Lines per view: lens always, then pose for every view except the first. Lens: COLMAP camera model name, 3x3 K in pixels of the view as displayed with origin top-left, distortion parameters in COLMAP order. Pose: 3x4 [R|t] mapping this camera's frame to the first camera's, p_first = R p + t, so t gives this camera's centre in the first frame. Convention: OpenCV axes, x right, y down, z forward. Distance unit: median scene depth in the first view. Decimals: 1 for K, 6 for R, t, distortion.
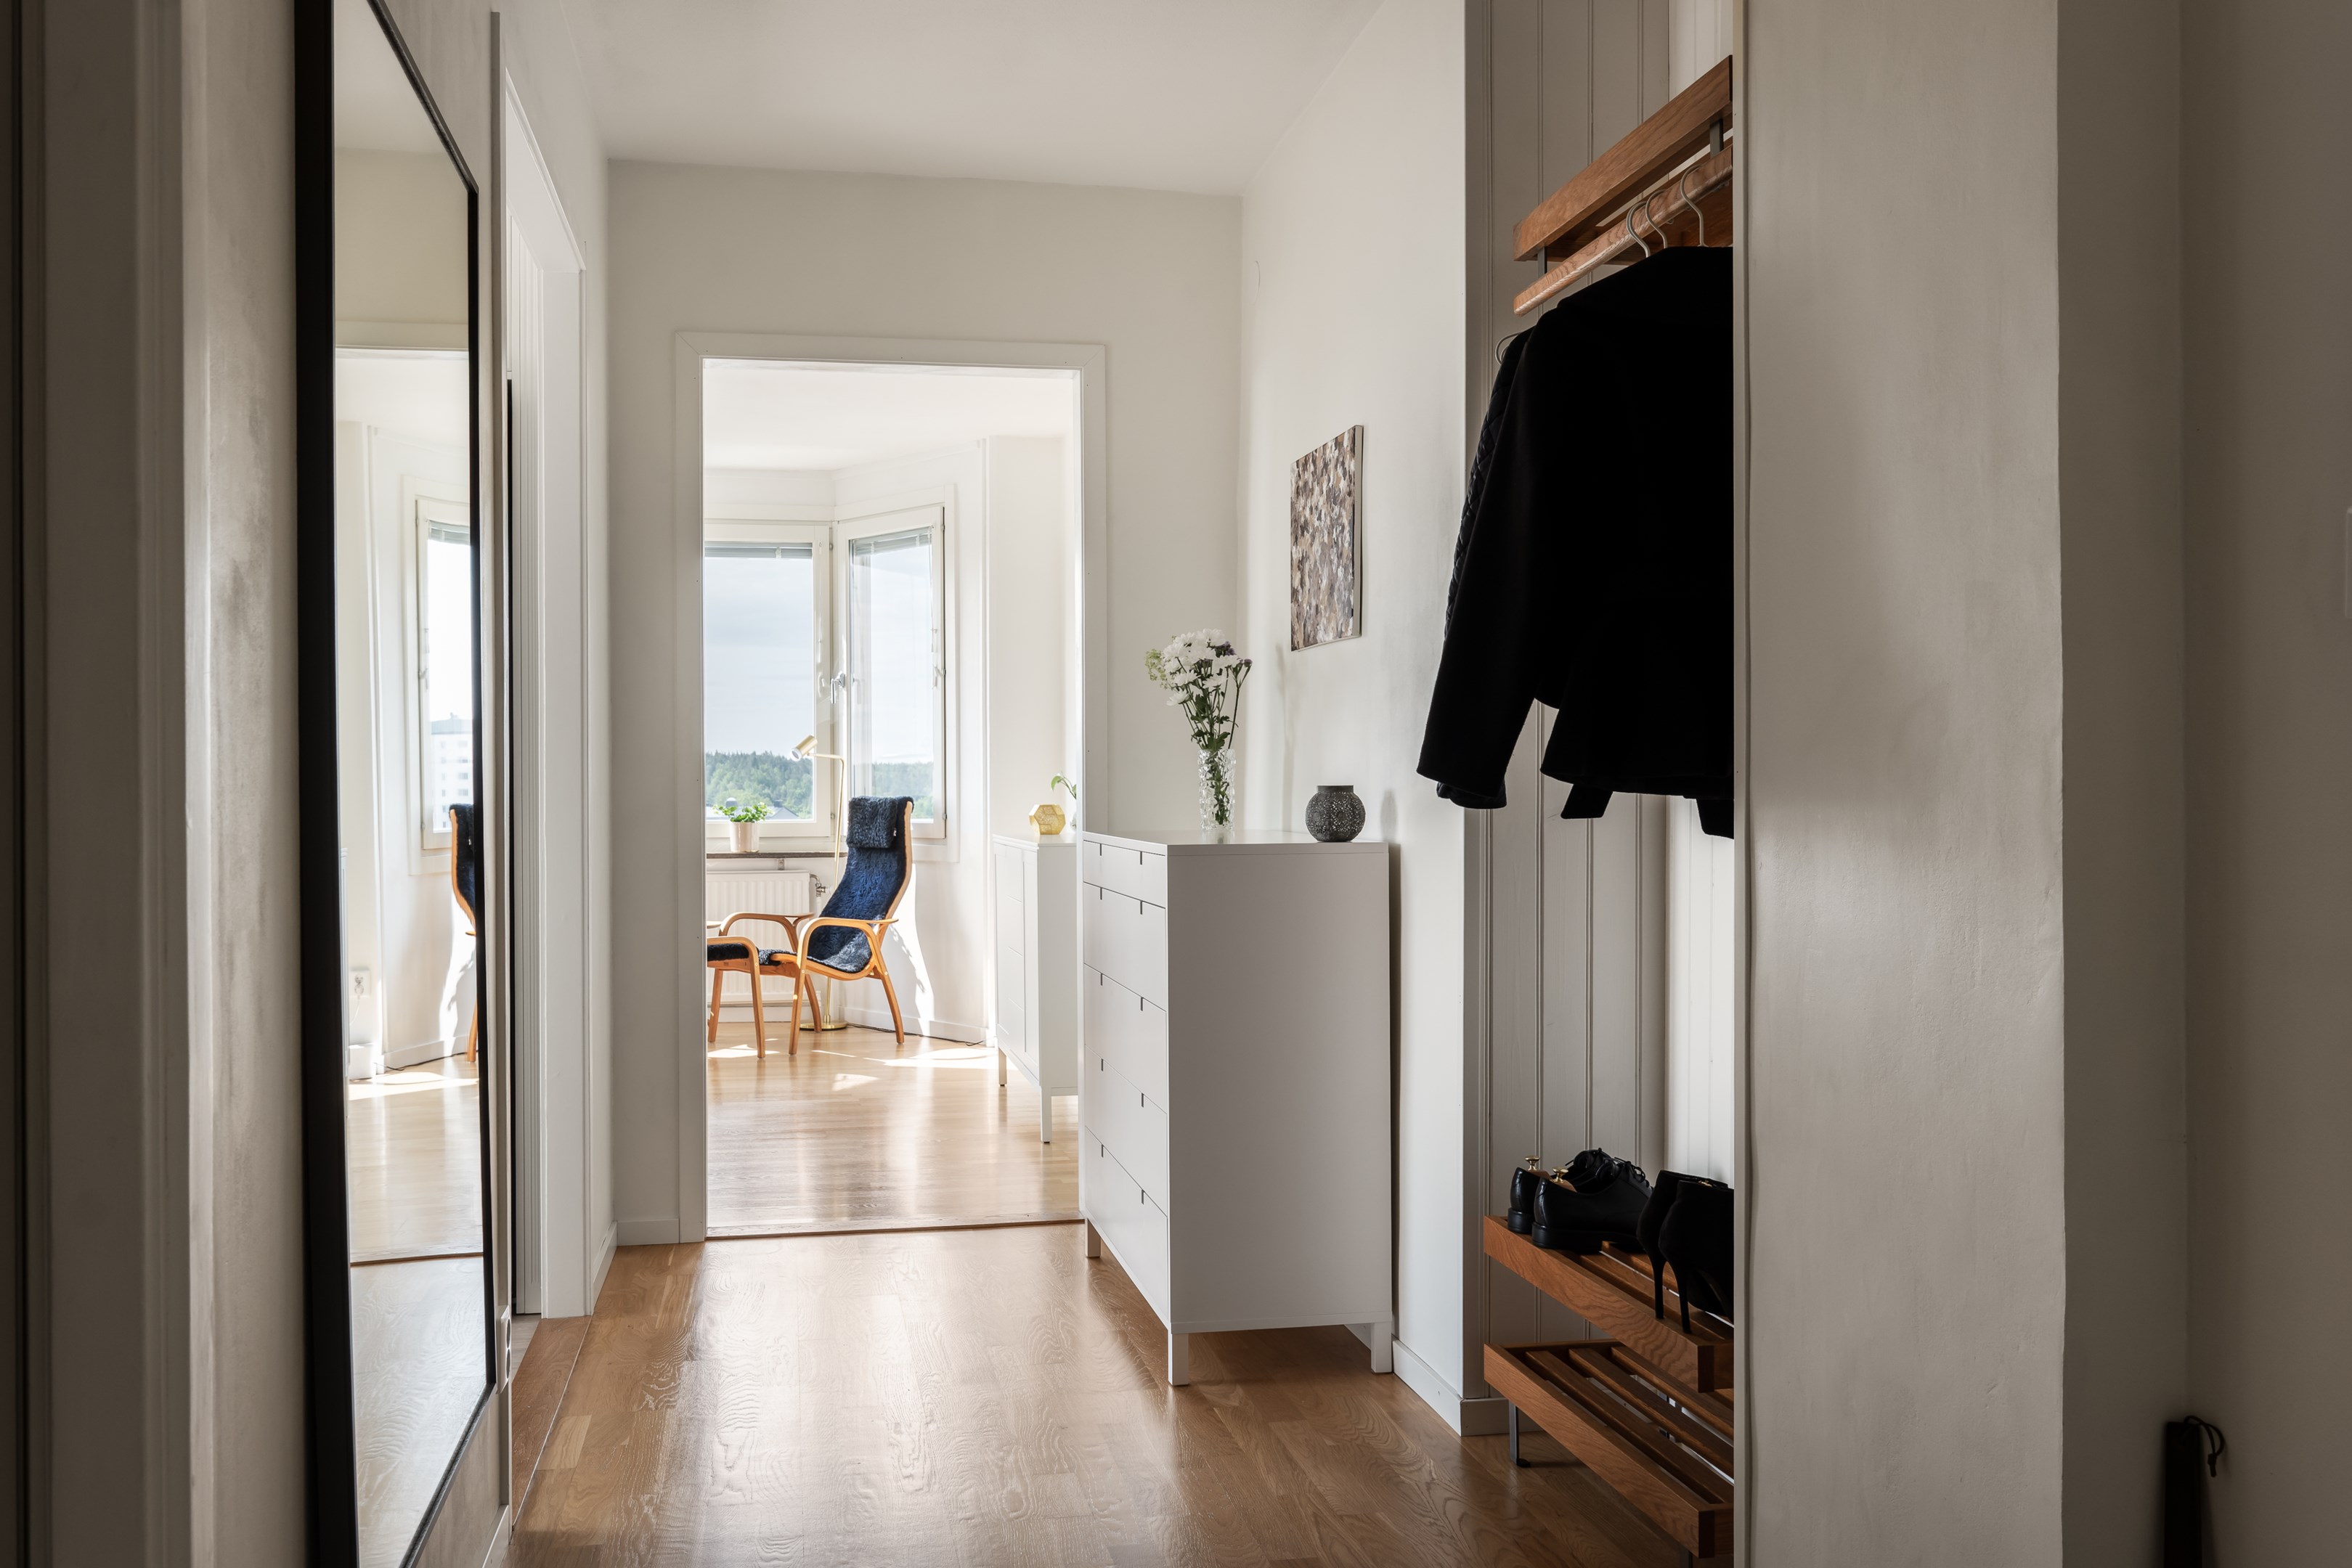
lens RADIAL K [[2161.7, 0, 1176.9], [0, 2161.7, 780.9], [0, 0, 1]] dist [0.003205, 0.000000]
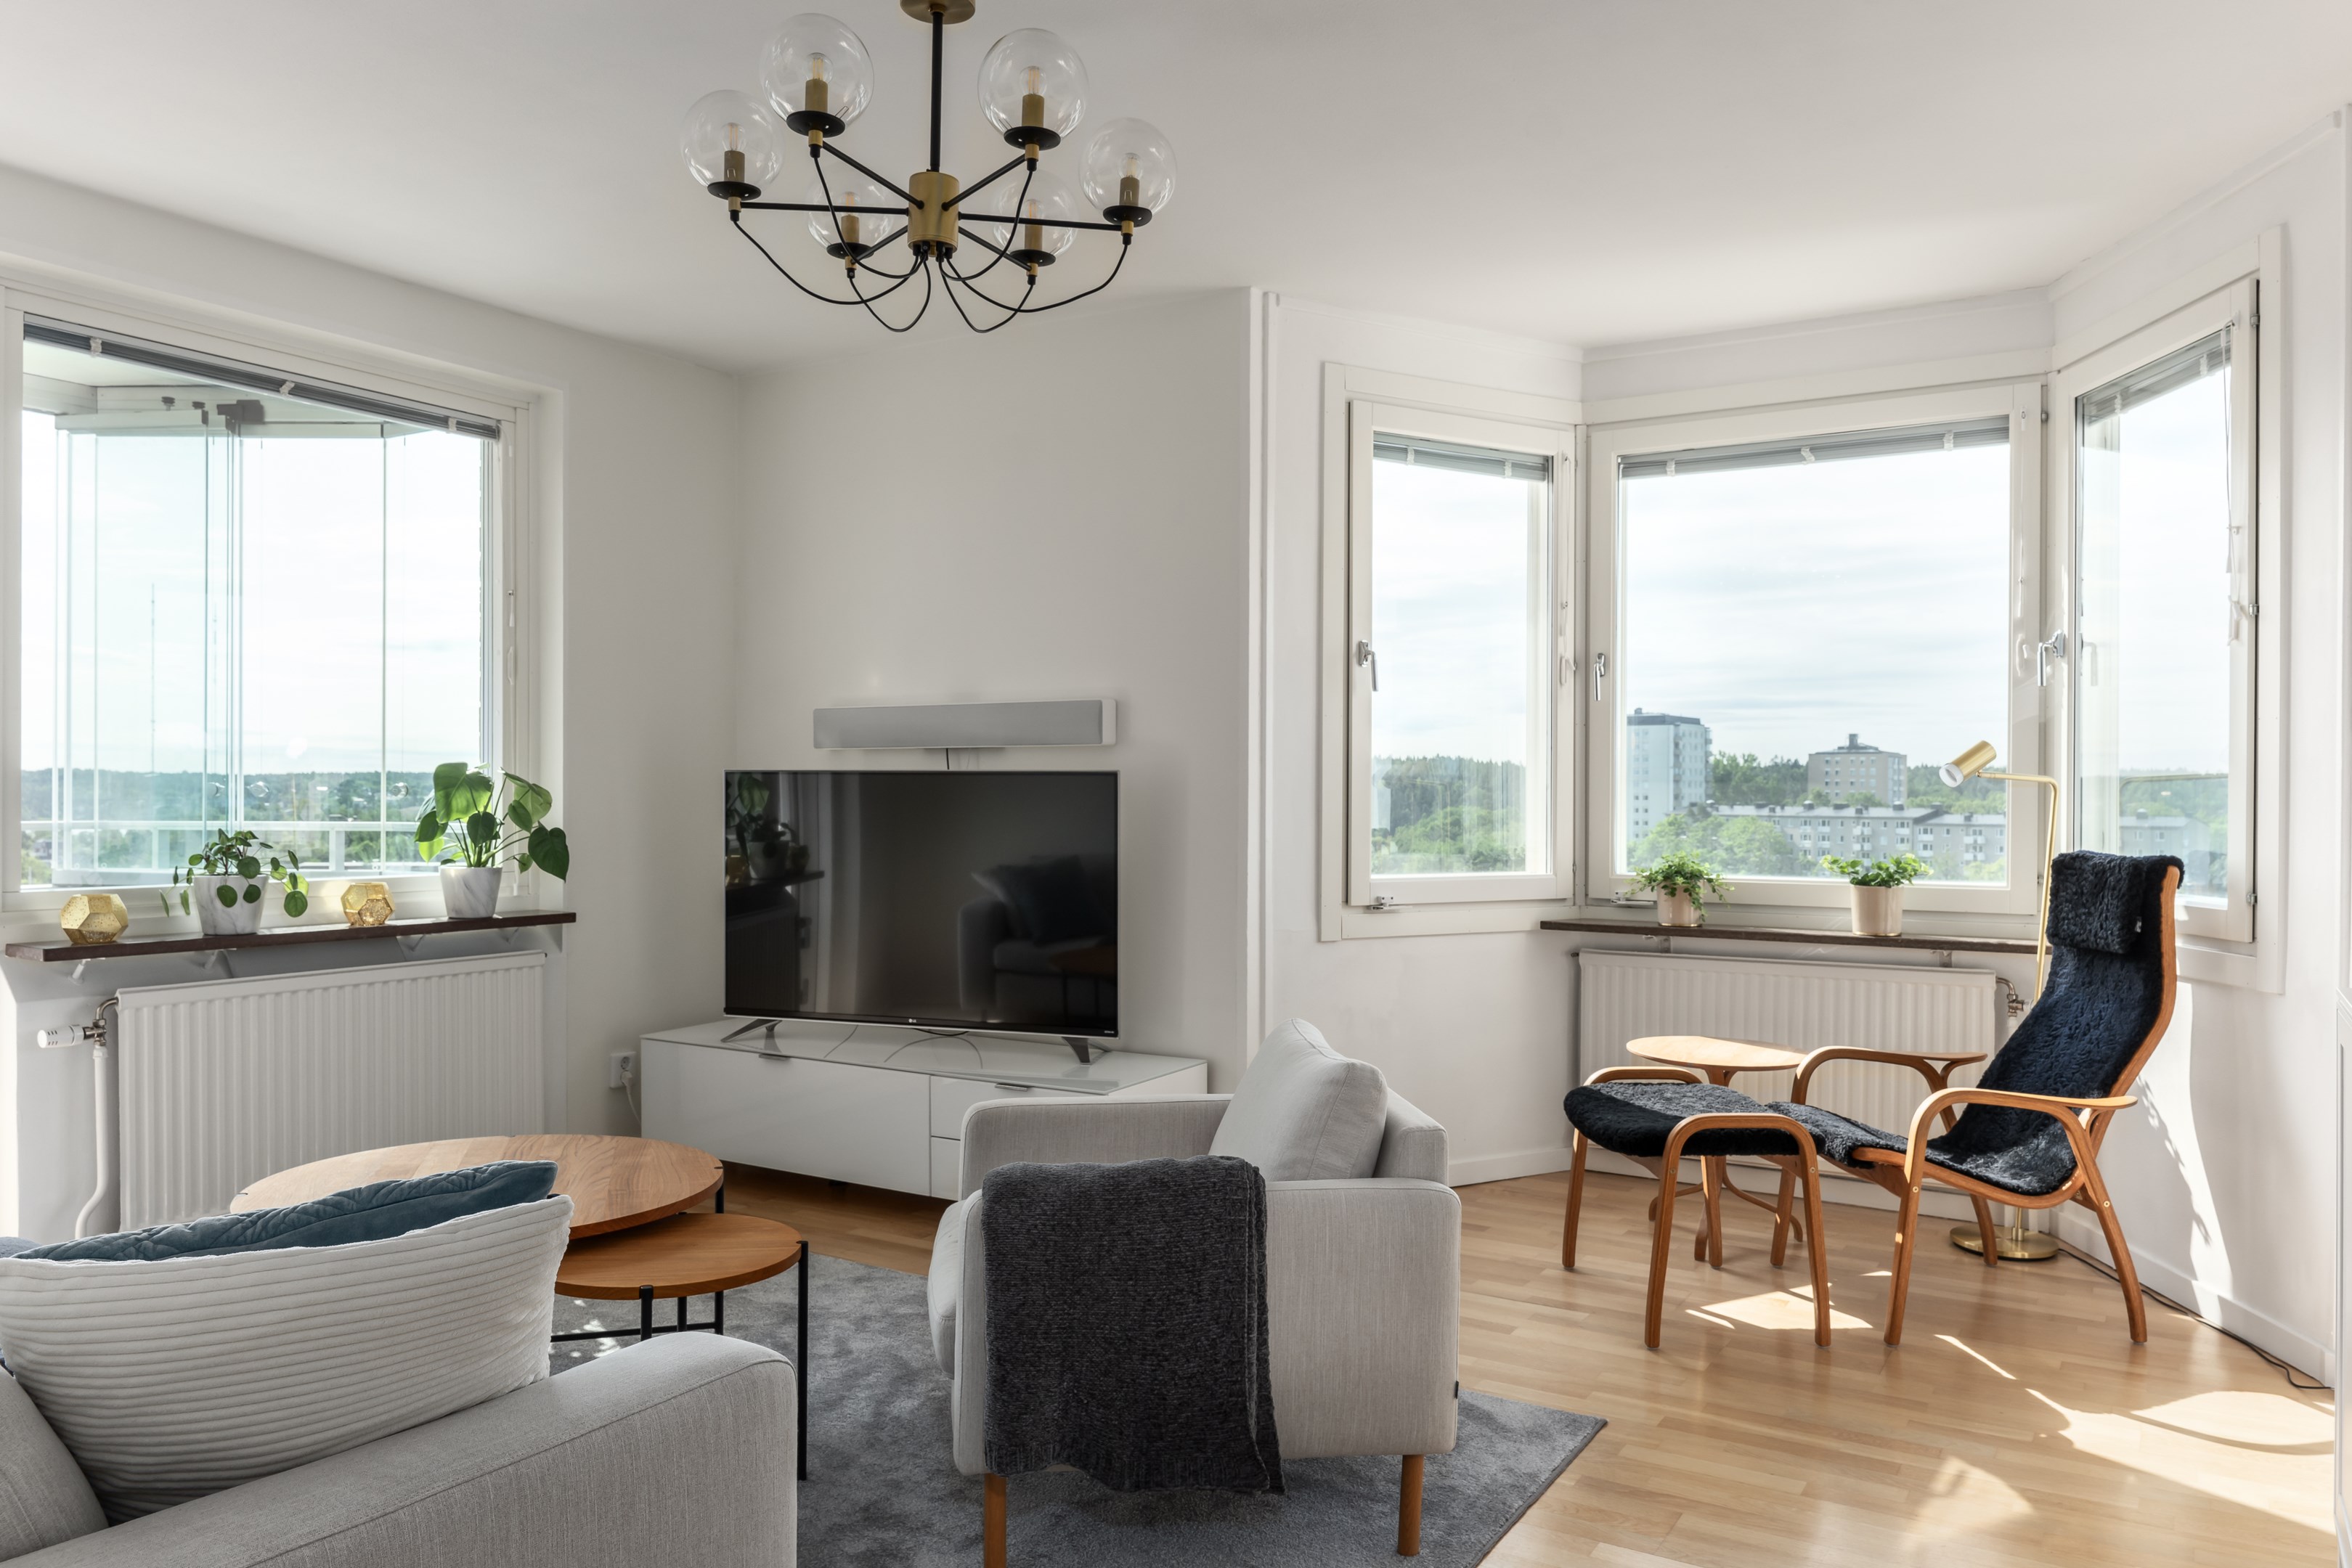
lens RADIAL K [[1749.5, 0, 1183.4], [0, 1749.5, 779.4], [0, 0, 1]] dist [0.047144, 0.001555]
pose [[0.762177, 0.003032, -0.647361, -0.029430], [-0.011256, 0.999900, -0.008569, -0.004521], [0.647271, 0.013818, 0.762135, 0.520729]]
